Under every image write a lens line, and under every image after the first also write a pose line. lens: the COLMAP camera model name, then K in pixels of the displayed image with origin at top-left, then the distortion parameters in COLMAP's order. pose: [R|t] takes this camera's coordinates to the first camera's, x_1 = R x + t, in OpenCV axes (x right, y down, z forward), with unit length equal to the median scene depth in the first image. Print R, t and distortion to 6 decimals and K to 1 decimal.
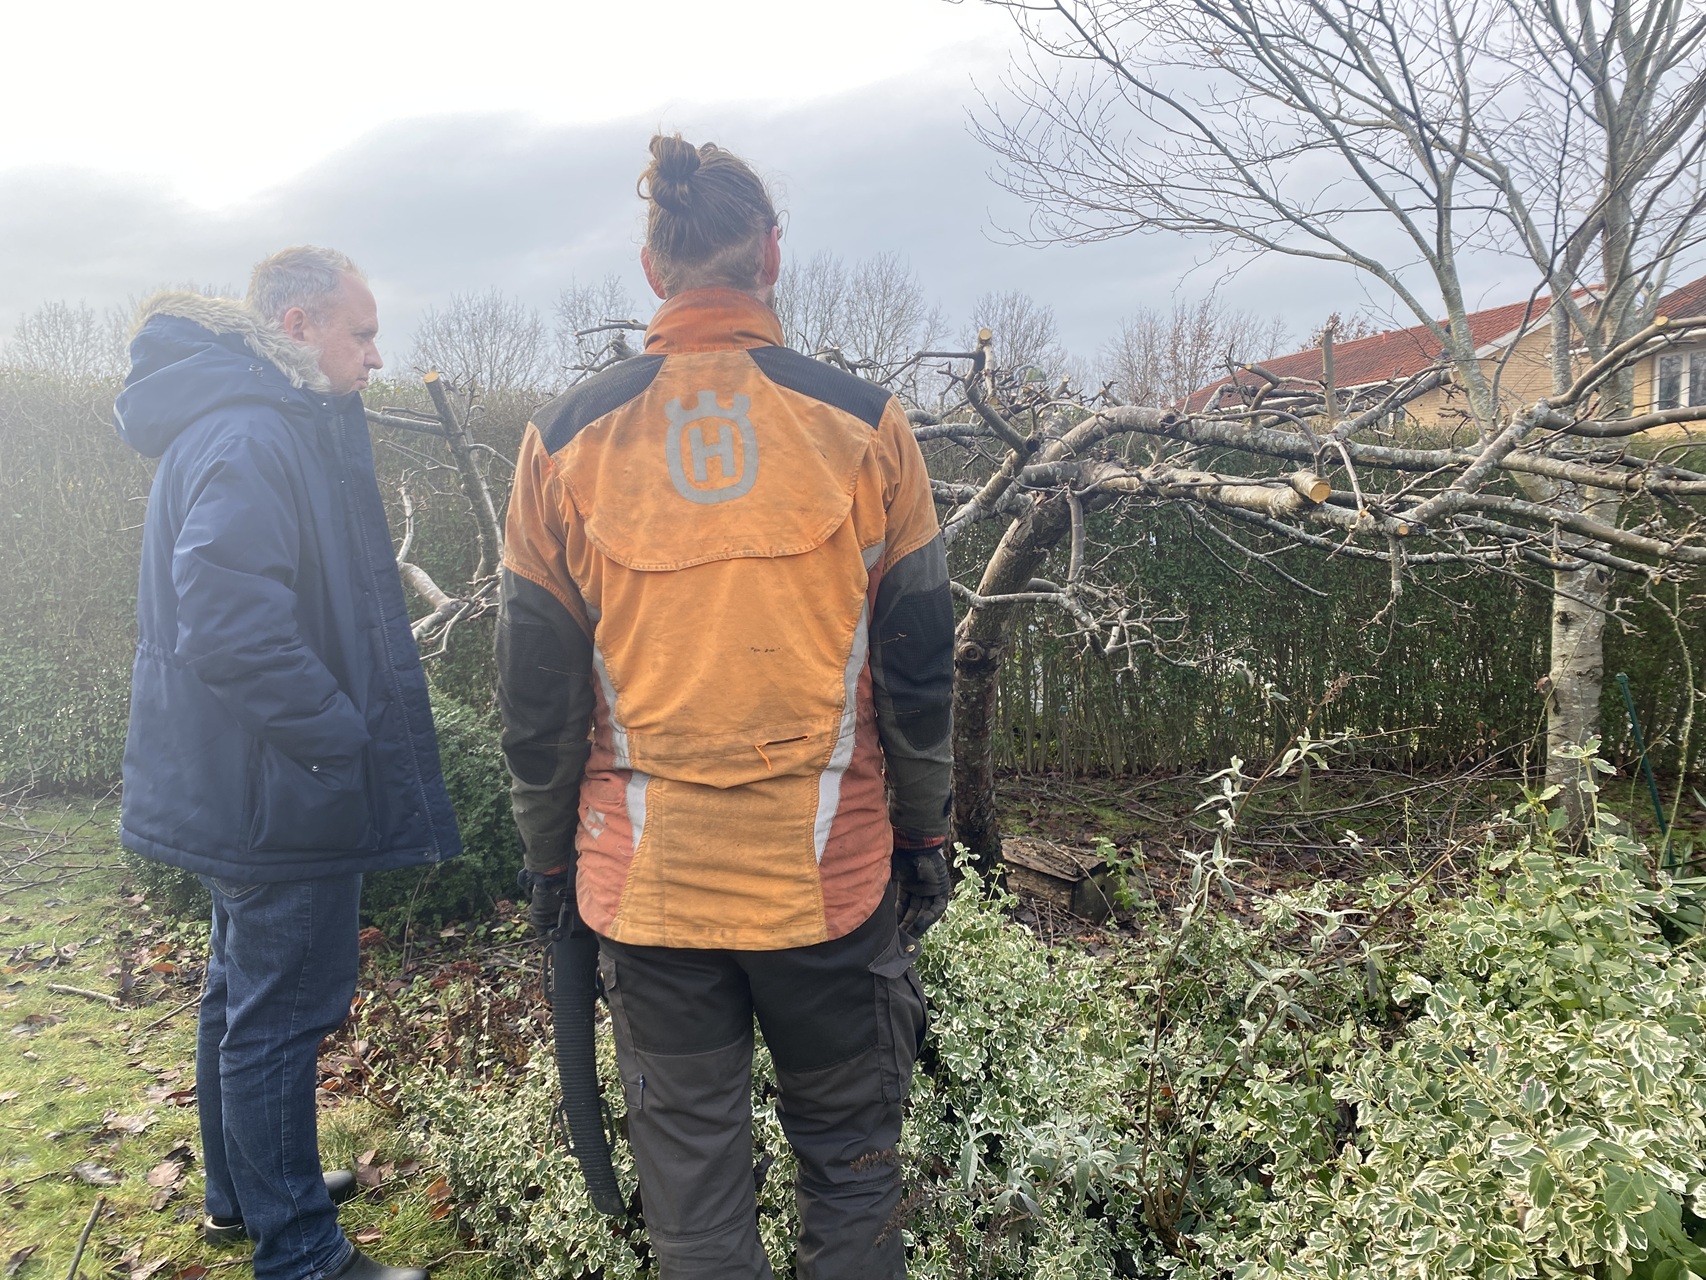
lens RADIAL K [[1327.4, 0, 853.0], [0, 1327.4, 640.0], [0, 0, 1]] dist [0.050706, -0.057822]
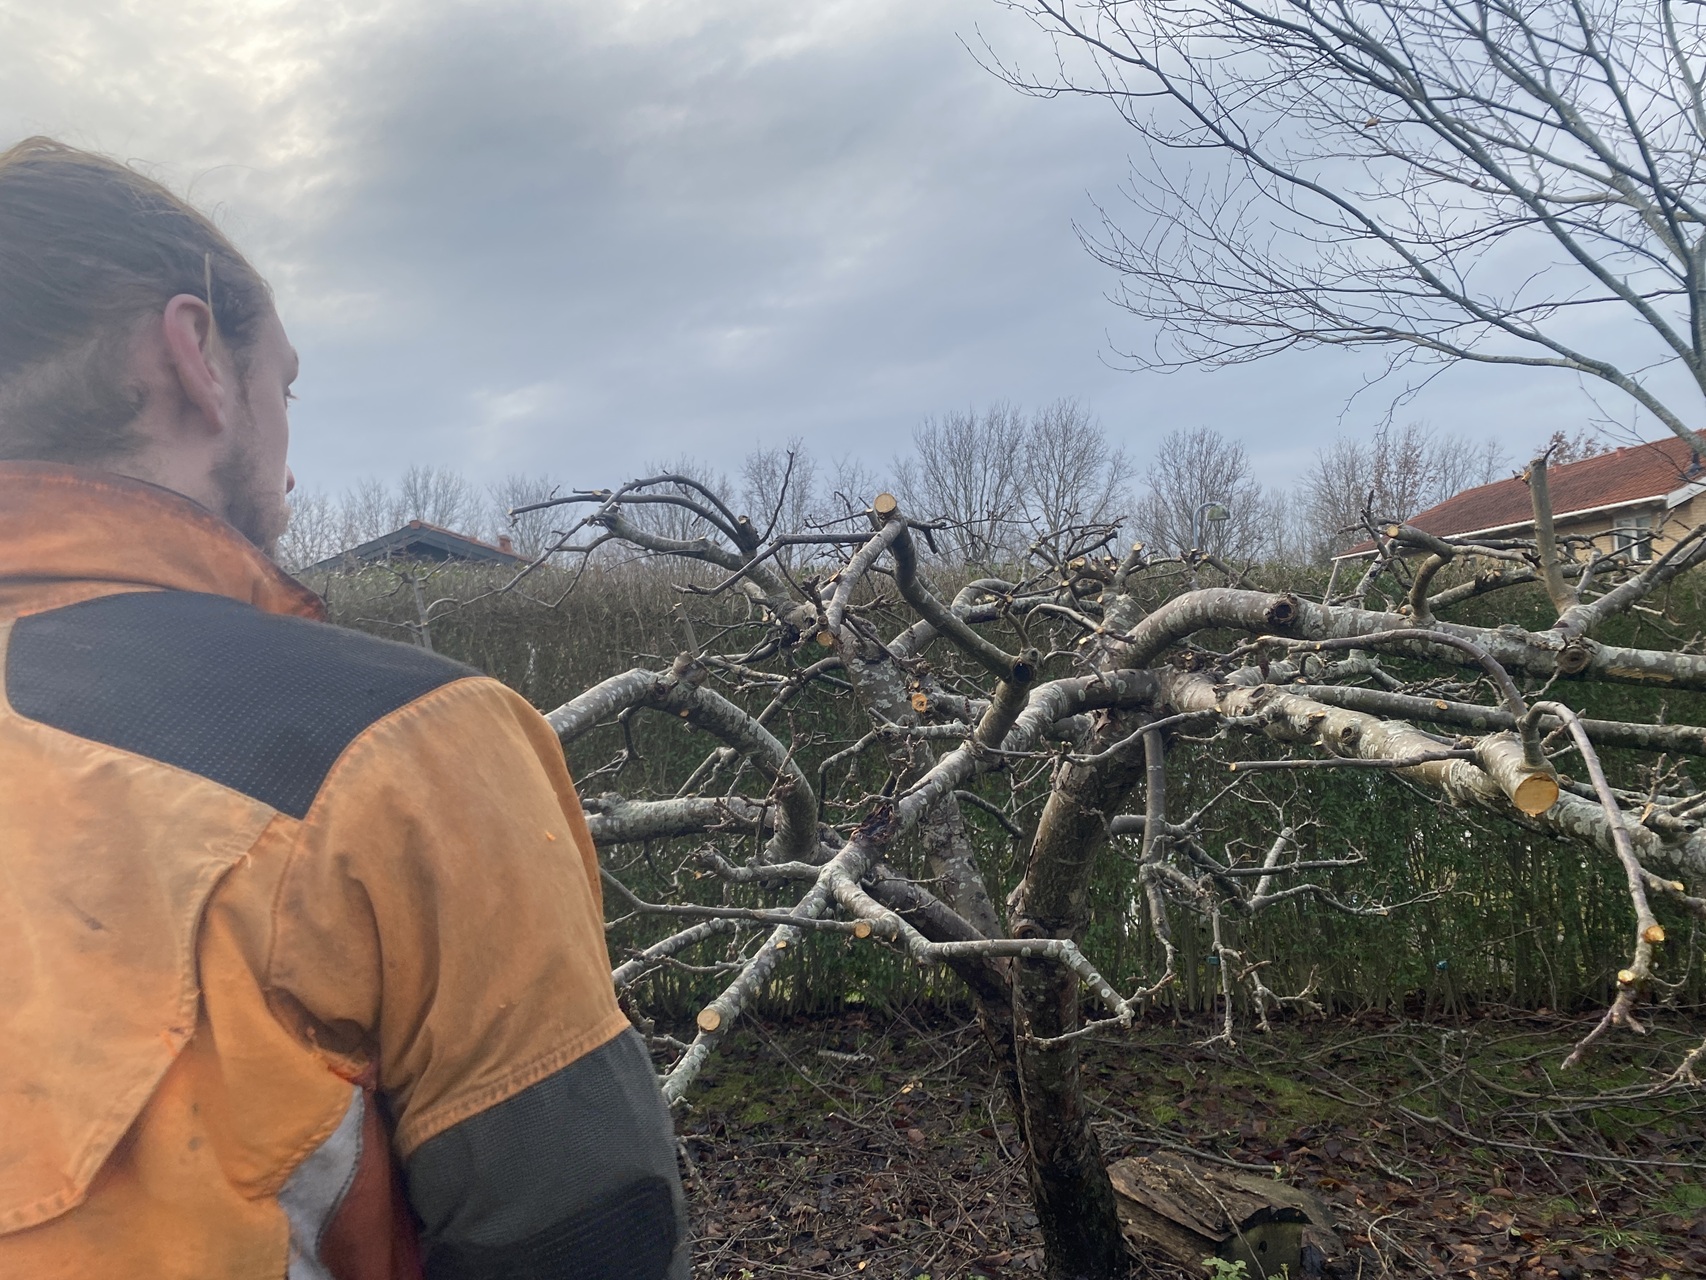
lens RADIAL K [[1332.9, 0, 853.0], [0, 1332.9, 640.0], [0, 0, 1]] dist [0.018995, 0.005230]
pose [[0.988464, -0.031792, -0.148084, 0.068897], [0.015569, 0.993871, -0.109448, -0.045328], [0.150656, 0.105880, 0.982900, 0.184839]]
